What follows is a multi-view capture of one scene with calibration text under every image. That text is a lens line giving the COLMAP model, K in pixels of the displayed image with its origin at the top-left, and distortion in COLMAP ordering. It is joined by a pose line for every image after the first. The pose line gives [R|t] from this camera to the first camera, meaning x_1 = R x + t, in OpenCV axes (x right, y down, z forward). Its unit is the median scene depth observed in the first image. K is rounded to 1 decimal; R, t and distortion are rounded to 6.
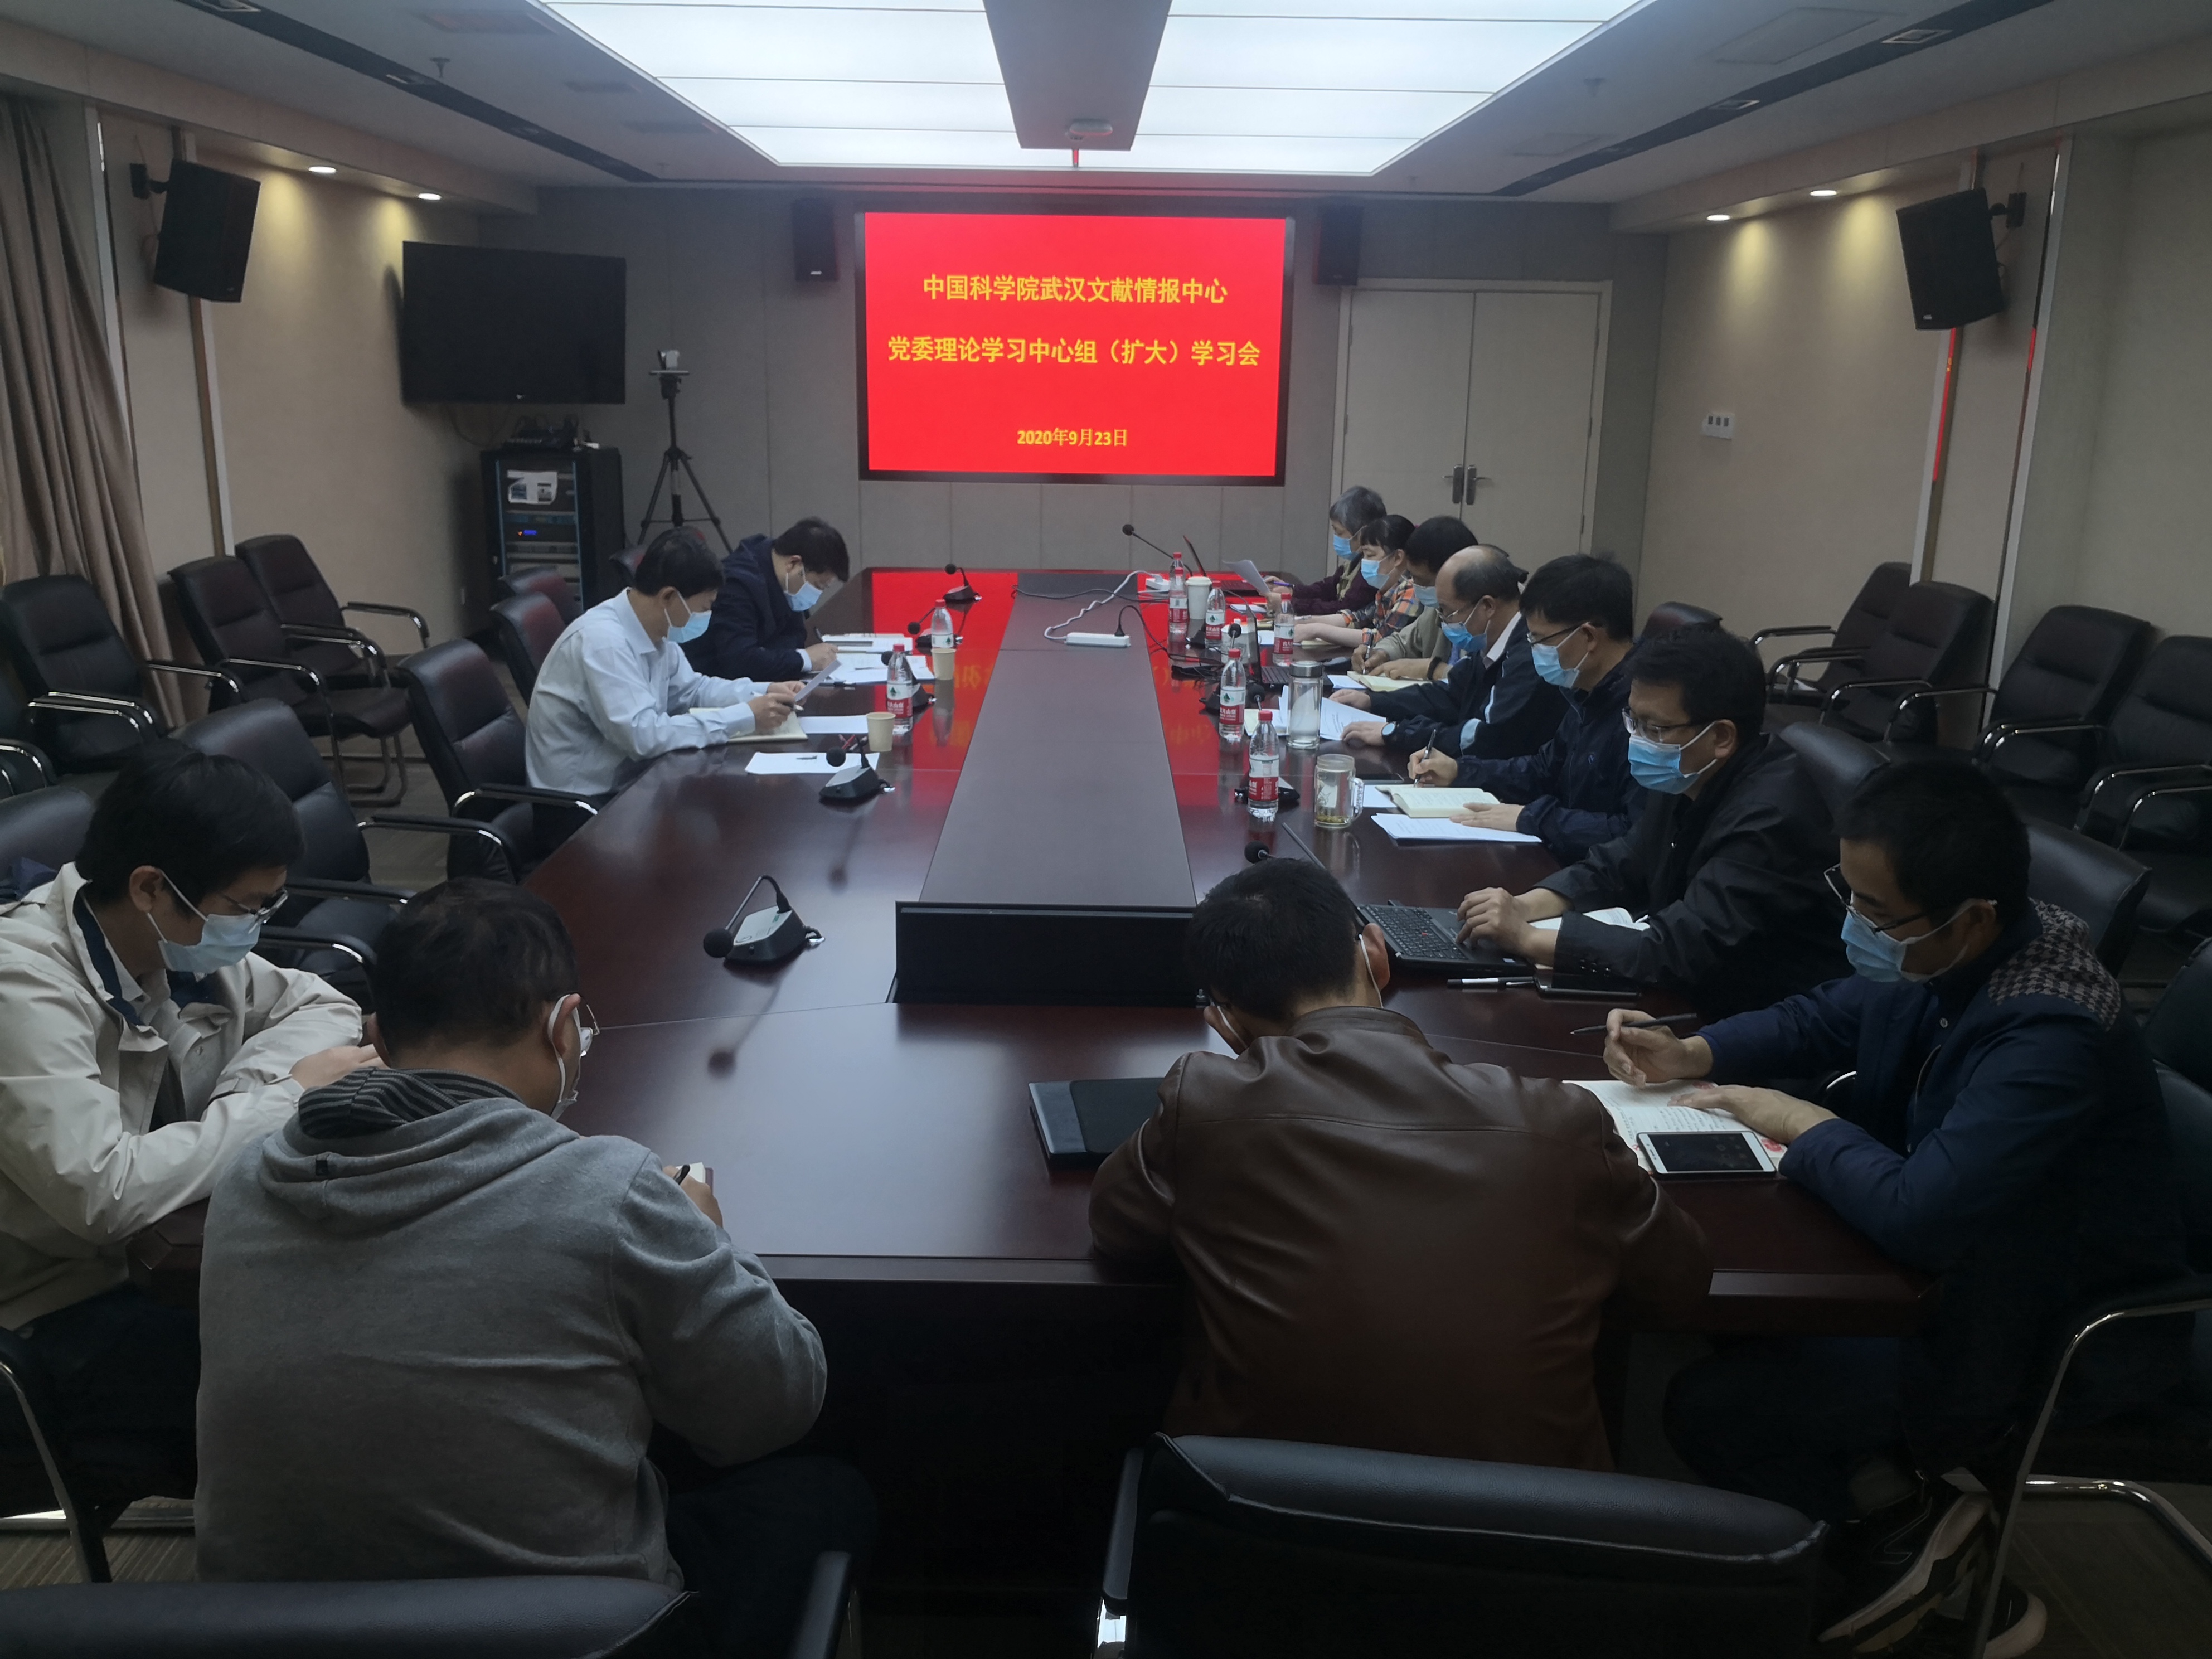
lens RADIAL K [[1769.7, 0, 1099.4], [0, 1769.7, 760.9], [0, 0, 1]] dist [-0.002402, -0.006546]
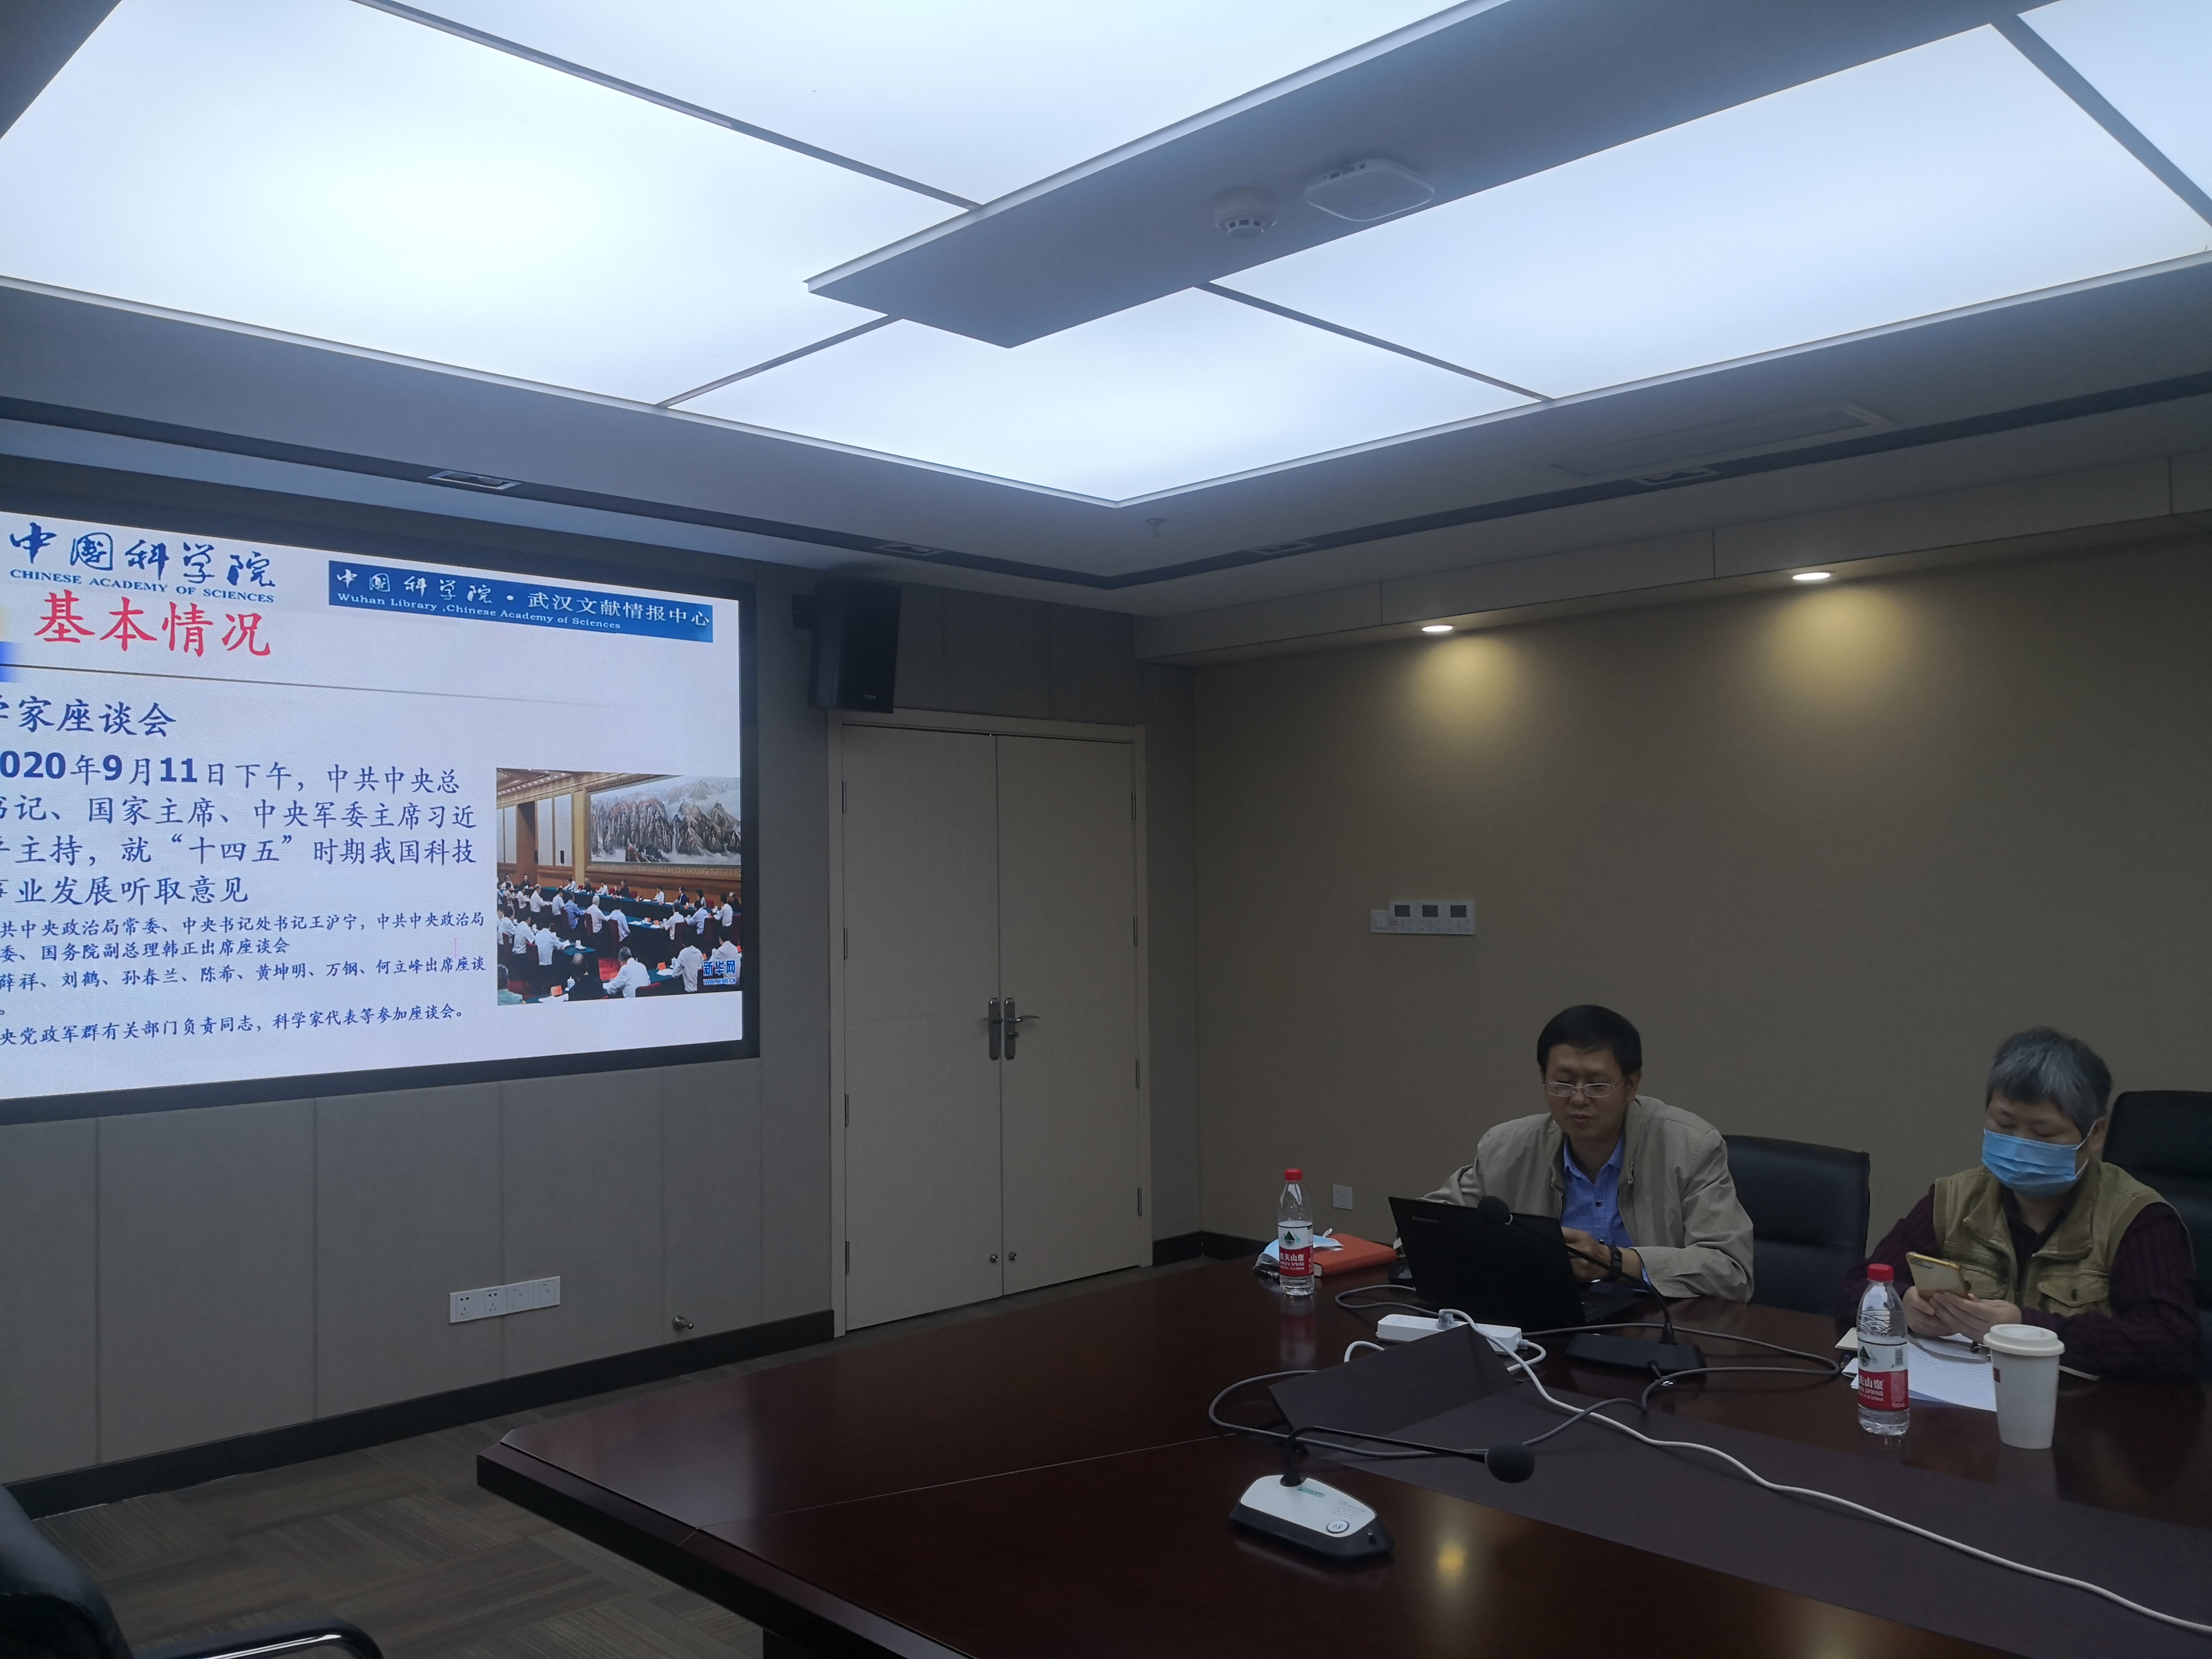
lens RADIAL K [[1771.9, 0, 1095.8], [0, 1771.9, 791.6], [0, 0, 1]] dist [0.003715, -0.006354]
pose [[0.719417, 0.018886, 0.694322, -0.339181], [0.174902, 0.962493, -0.207403, -0.166331], [-0.672197, 0.270648, 0.689130, 0.854271]]
